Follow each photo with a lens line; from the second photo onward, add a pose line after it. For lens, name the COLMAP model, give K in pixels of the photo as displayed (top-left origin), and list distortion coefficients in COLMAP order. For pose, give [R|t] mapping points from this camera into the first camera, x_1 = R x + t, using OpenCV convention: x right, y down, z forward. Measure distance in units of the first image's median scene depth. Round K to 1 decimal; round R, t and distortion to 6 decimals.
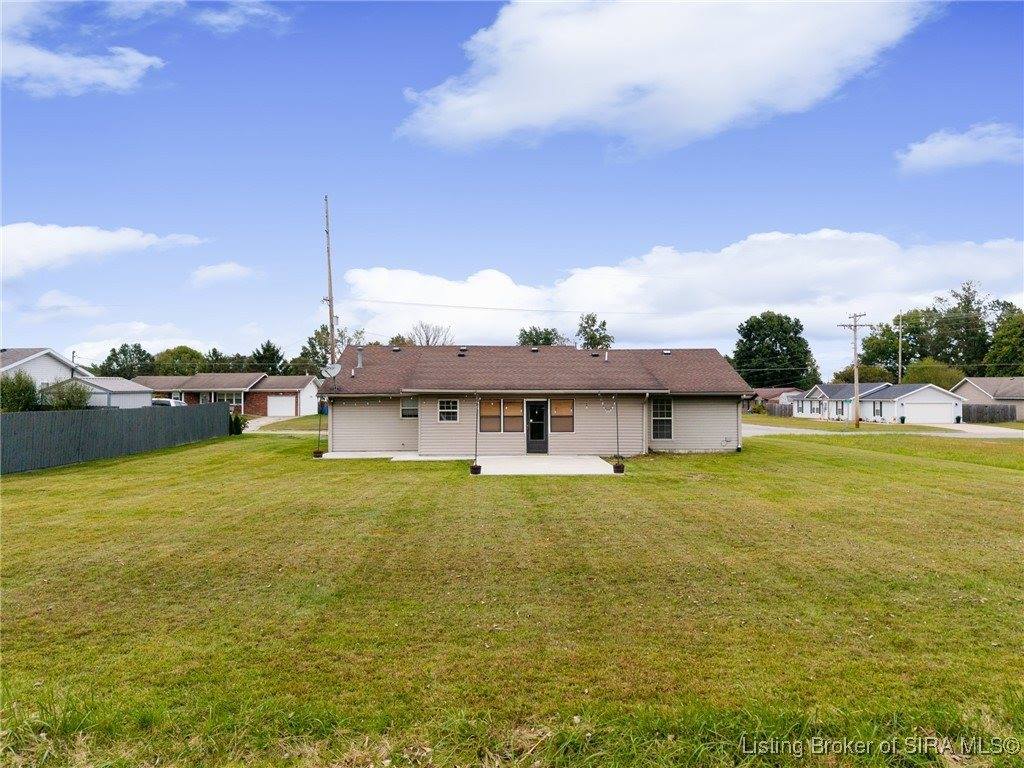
lens RADIAL K [[705.4, 0, 512.0], [0, 705.4, 384.0], [0, 0, 1]] dist [0.022381, -0.003267]
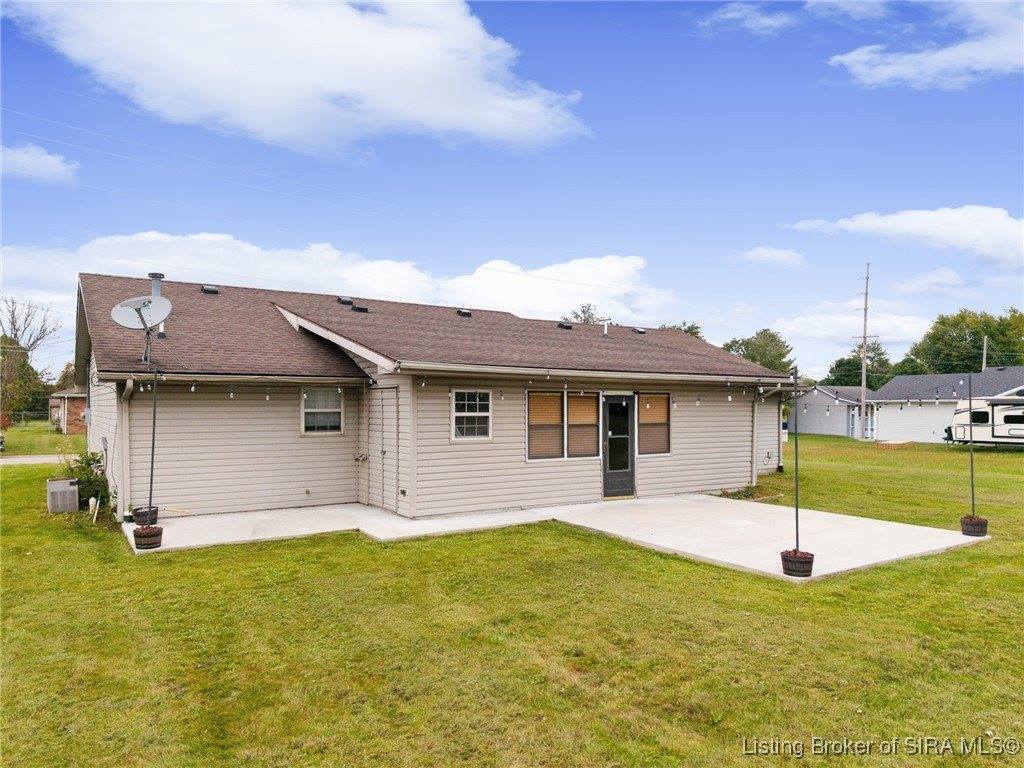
lens RADIAL K [[705.4, 0, 512.0], [0, 705.4, 384.0], [0, 0, 1]] dist [0.022381, -0.003267]
pose [[0.848672, 0.019796, 0.528548, -0.286393], [-0.011391, 0.999752, -0.019154, 0.024792], [-0.528796, 0.010234, 0.848687, 0.557401]]
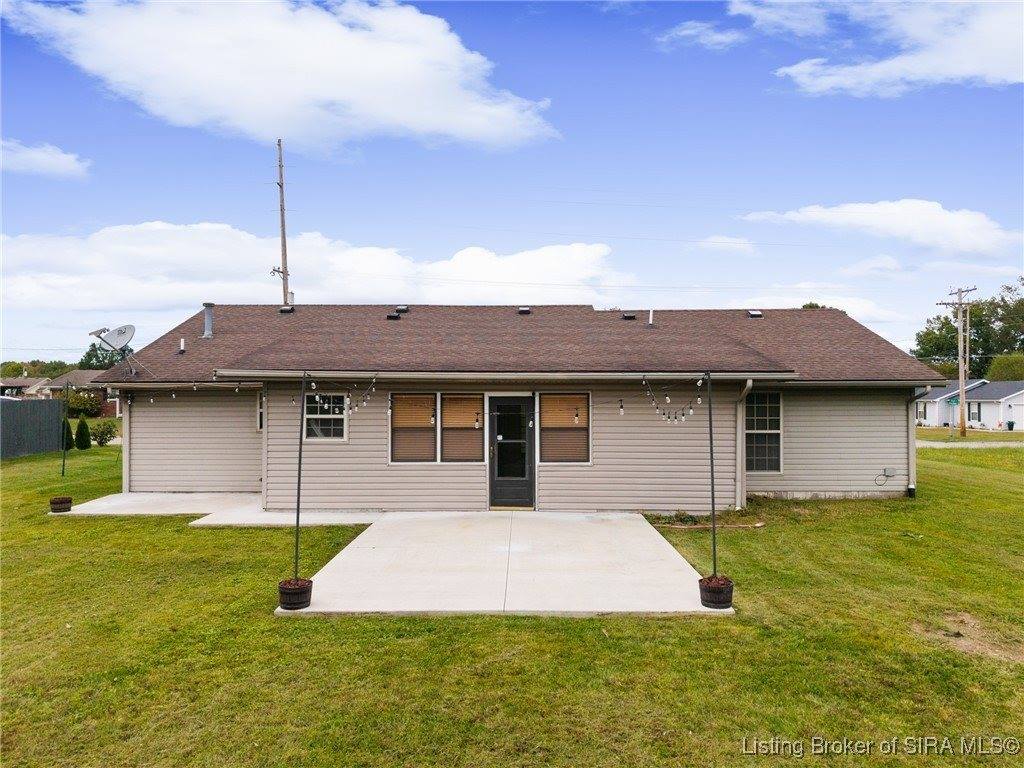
lens RADIAL K [[705.4, 0, 512.0], [0, 705.4, 384.0], [0, 0, 1]] dist [0.022381, -0.003267]
pose [[0.999546, 0.001637, -0.030099, 0.046536], [-0.001677, 0.999998, -0.001312, 0.015087], [0.030097, 0.001362, 0.999546, 0.487106]]
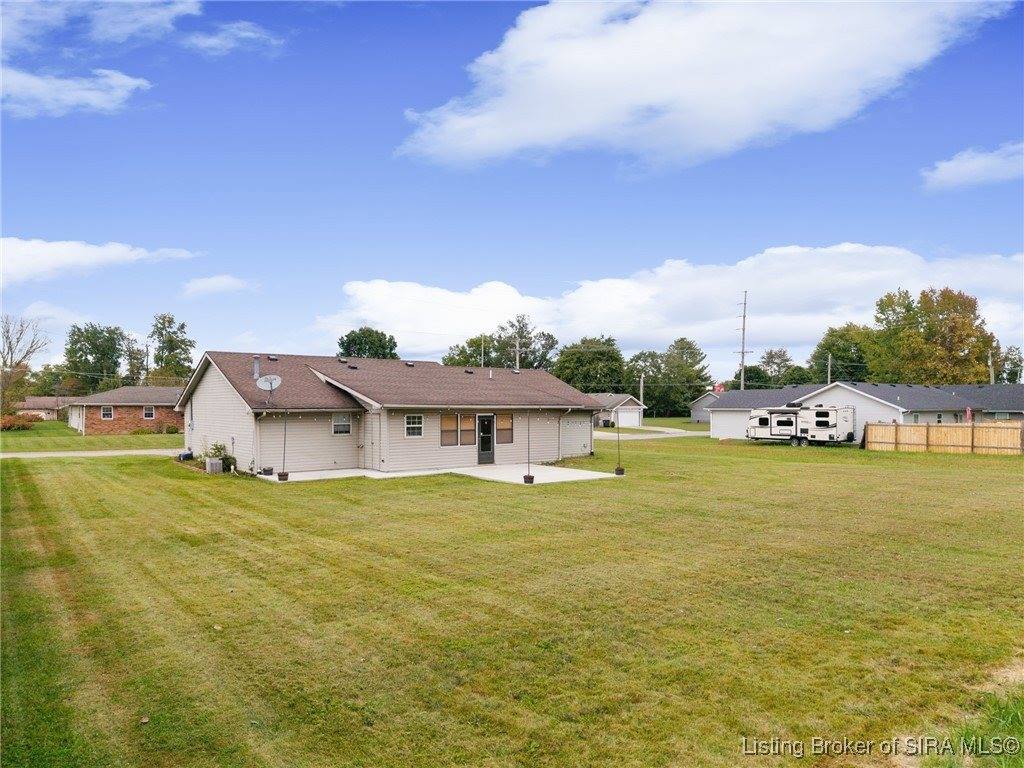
lens RADIAL K [[704.5, 0, 517.5], [0, 704.5, 399.8], [0, 0, 1]] dist [0.119872, -0.000877]
pose [[0.799507, 0.007896, 0.600605, -0.533797], [-0.012298, 0.999919, 0.003226, -0.003816], [-0.600531, -0.009966, 0.799540, 0.102614]]
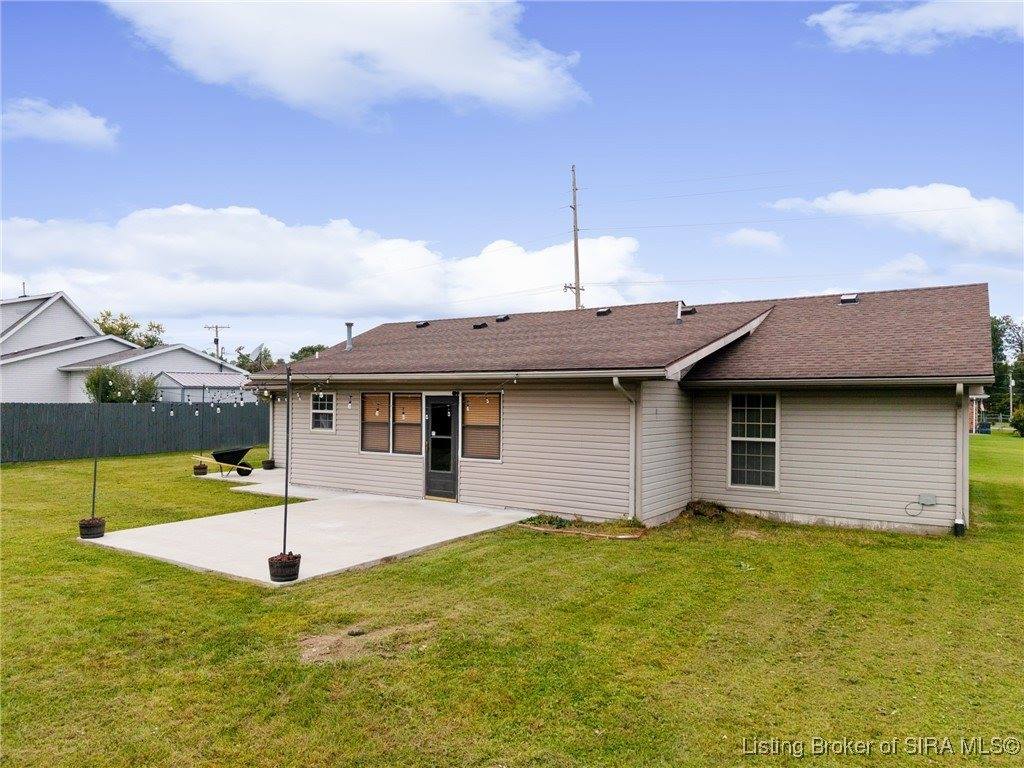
lens RADIAL K [[698.1, 0, 512.0], [0, 698.1, 384.0], [0, 0, 1]] dist [0.028276, -0.001374]
pose [[0.823235, -0.004871, -0.567680, 0.343427], [-0.001918, 0.999934, -0.011362, 0.019757], [0.567698, 0.010443, 0.823171, 0.565527]]
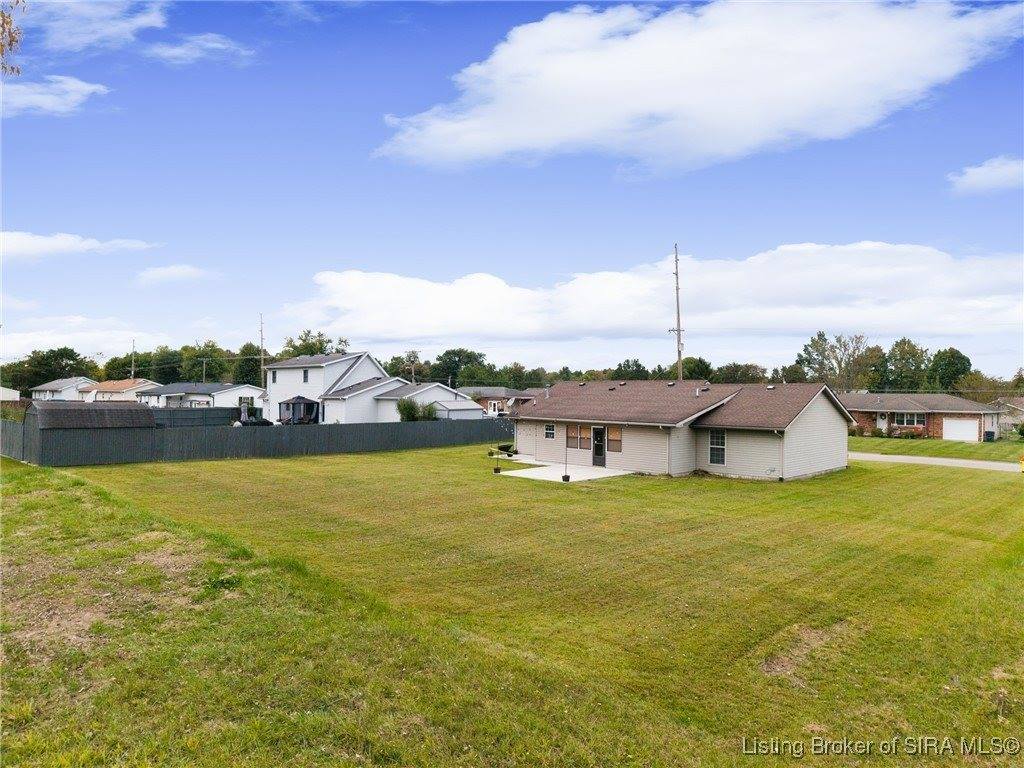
lens RADIAL K [[682.4, 0, 472.8], [0, 682.4, 384.8], [0, 0, 1]] dist [0.003847, -0.000778]
pose [[0.669571, -0.000048, -0.742748, 0.803295], [0.000111, 1.000000, 0.000035, -0.056498], [0.742748, -0.000106, 0.669571, -0.073599]]
